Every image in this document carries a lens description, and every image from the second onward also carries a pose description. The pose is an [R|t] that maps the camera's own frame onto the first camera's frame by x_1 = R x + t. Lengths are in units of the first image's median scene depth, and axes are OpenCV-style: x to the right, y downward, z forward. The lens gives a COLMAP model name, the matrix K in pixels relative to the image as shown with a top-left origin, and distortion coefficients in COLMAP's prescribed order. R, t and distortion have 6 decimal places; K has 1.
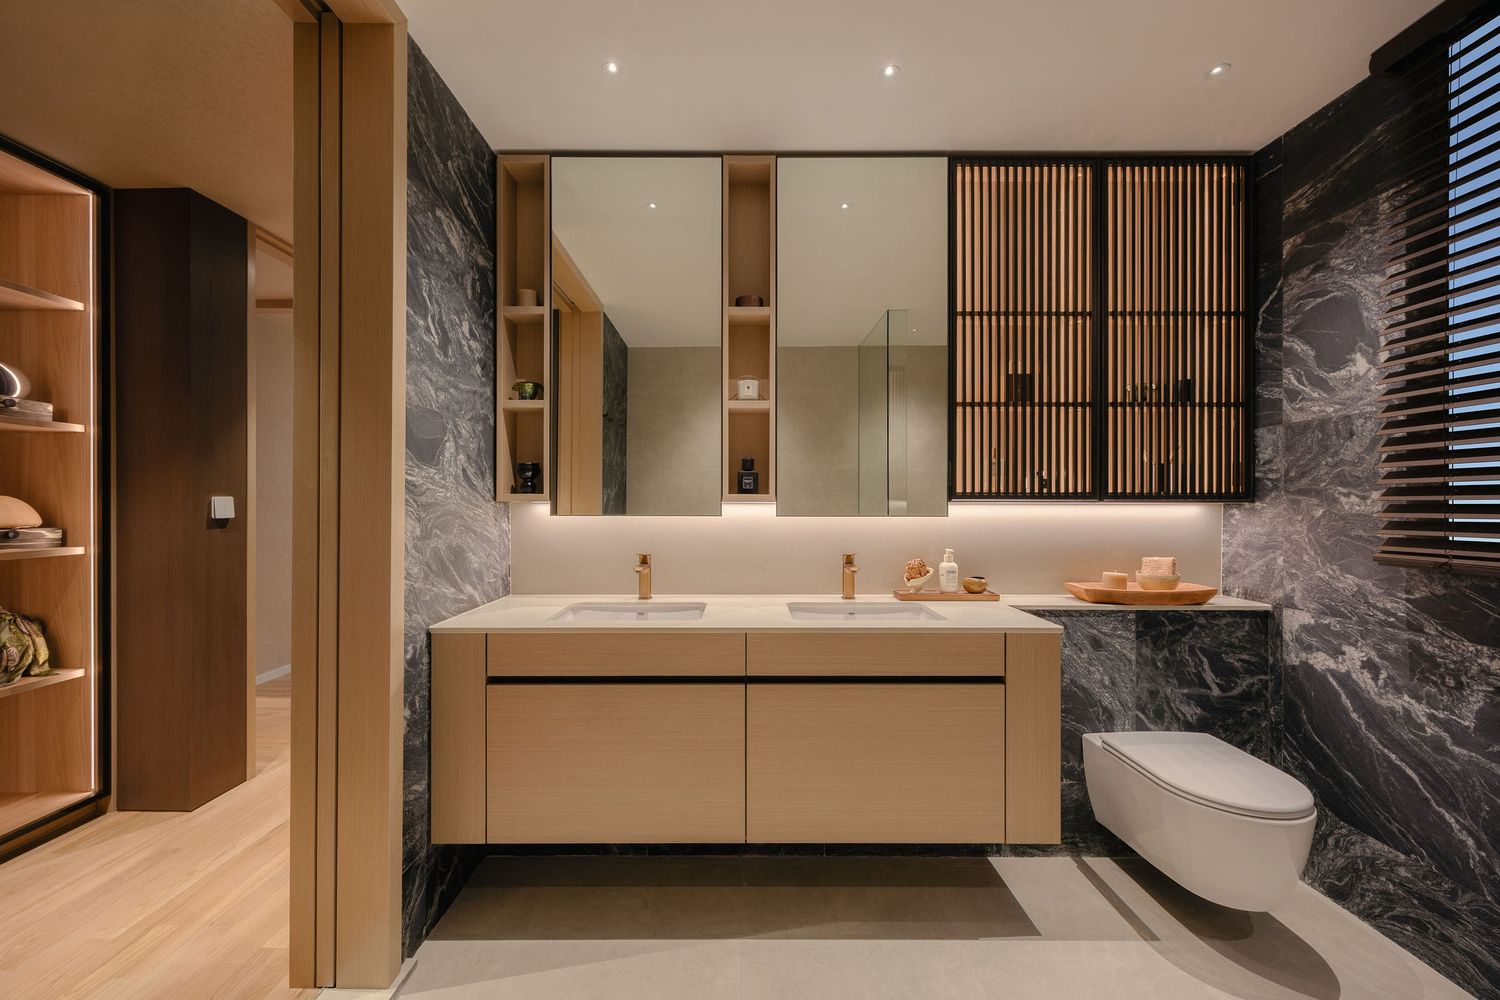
lens RADIAL K [[597.5, 0, 756.1], [0, 597.5, 501.6], [0, 0, 1]] dist [0.002578, 0.000346]
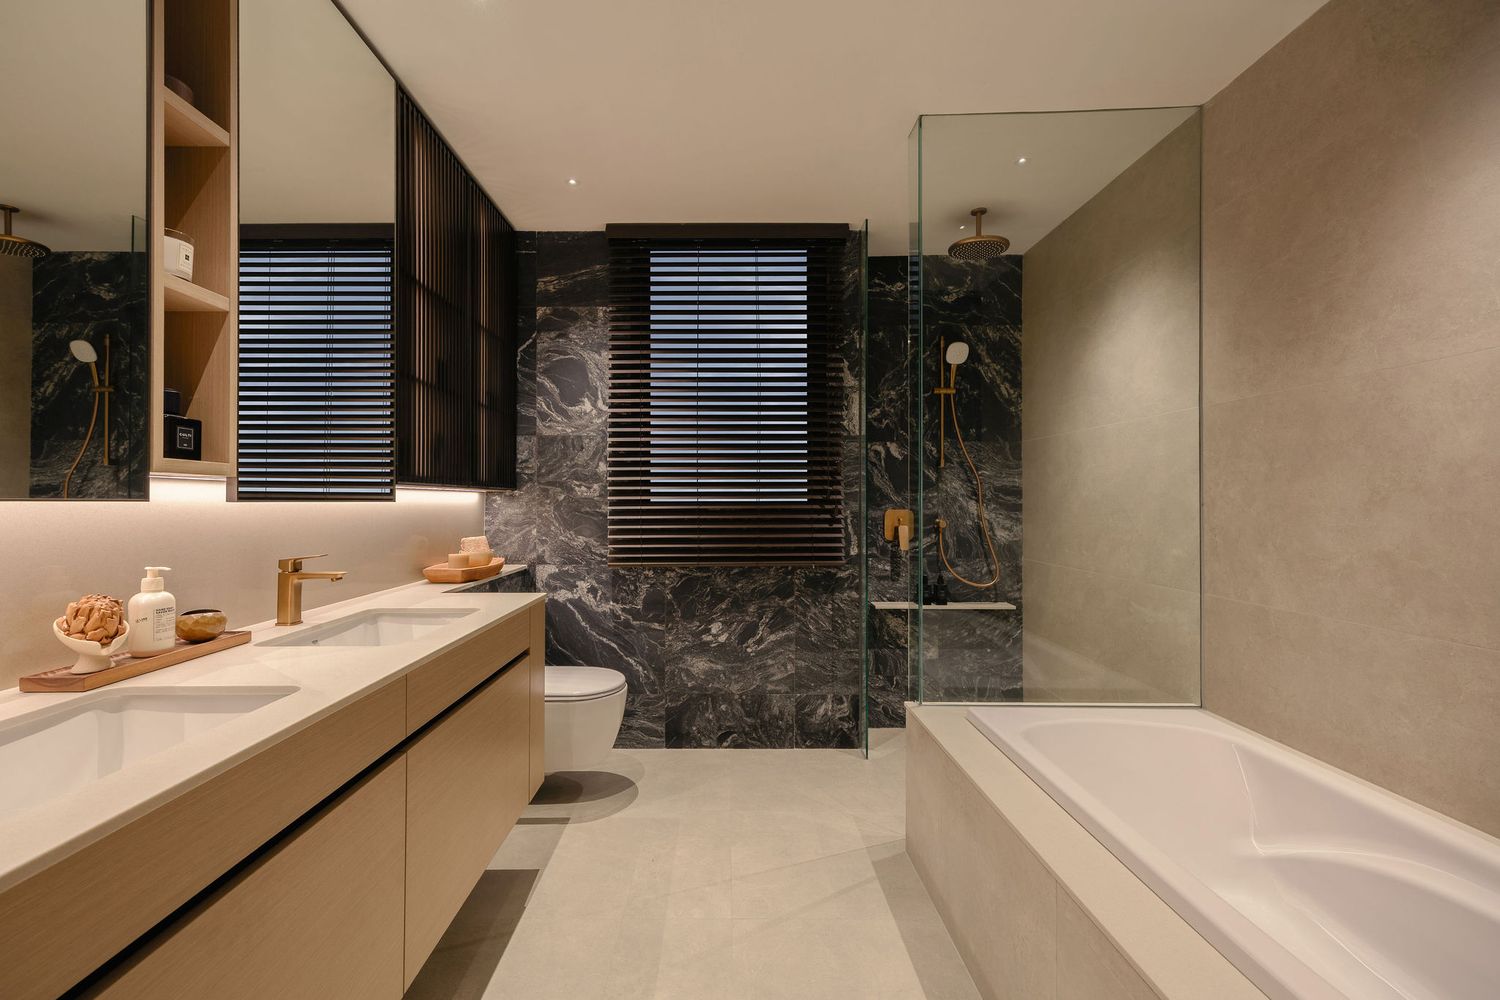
lens RADIAL K [[597.5, 0, 755.4], [0, 597.5, 498.8], [0, 0, 1]] dist [0.002578, 0.000346]
pose [[-0.005466, 0.001024, 0.999985, -0.566809], [0.000587, 0.999999, -0.001020, 0.023744], [-0.999985, 0.000581, -0.005466, 0.515891]]
